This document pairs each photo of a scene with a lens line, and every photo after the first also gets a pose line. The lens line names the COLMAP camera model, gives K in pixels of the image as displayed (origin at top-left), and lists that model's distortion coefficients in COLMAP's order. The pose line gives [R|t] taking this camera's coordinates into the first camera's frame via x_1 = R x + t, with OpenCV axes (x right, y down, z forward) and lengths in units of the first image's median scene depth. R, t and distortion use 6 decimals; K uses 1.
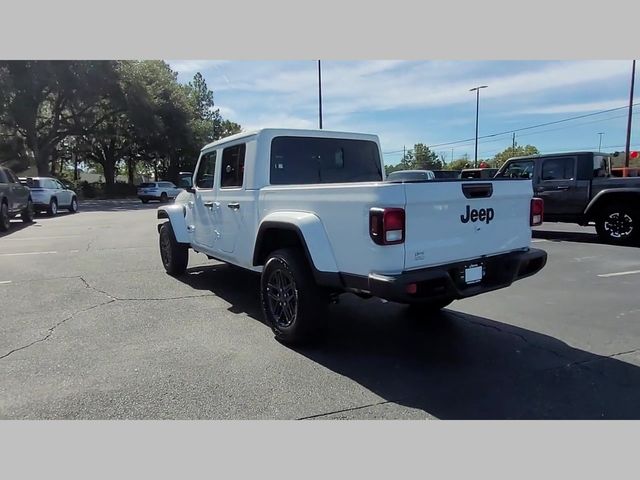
lens RADIAL K [[434.3, 0, 317.7], [0, 434.3, 243.2], [0, 0, 1]] dist [-0.007441, -0.001095]
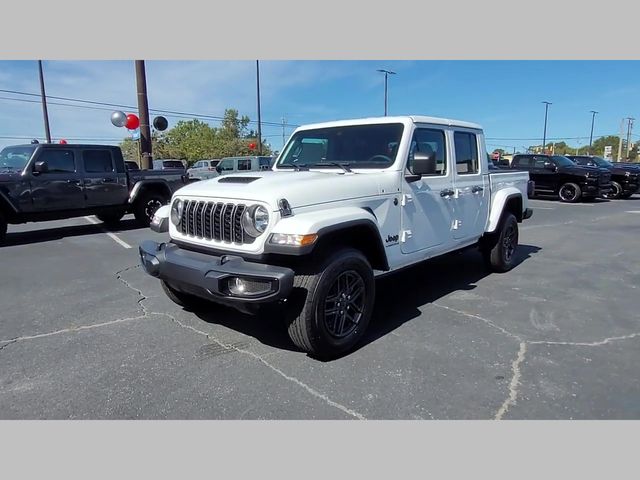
lens RADIAL K [[434.3, 0, 317.7], [0, 434.3, 243.2], [0, 0, 1]] dist [-0.007441, -0.001095]
pose [[-0.260737, -0.141263, 0.955019, -1.044750], [0.138250, 0.973577, 0.181753, -0.189583], [-0.955460, 0.179421, -0.234319, 1.504345]]
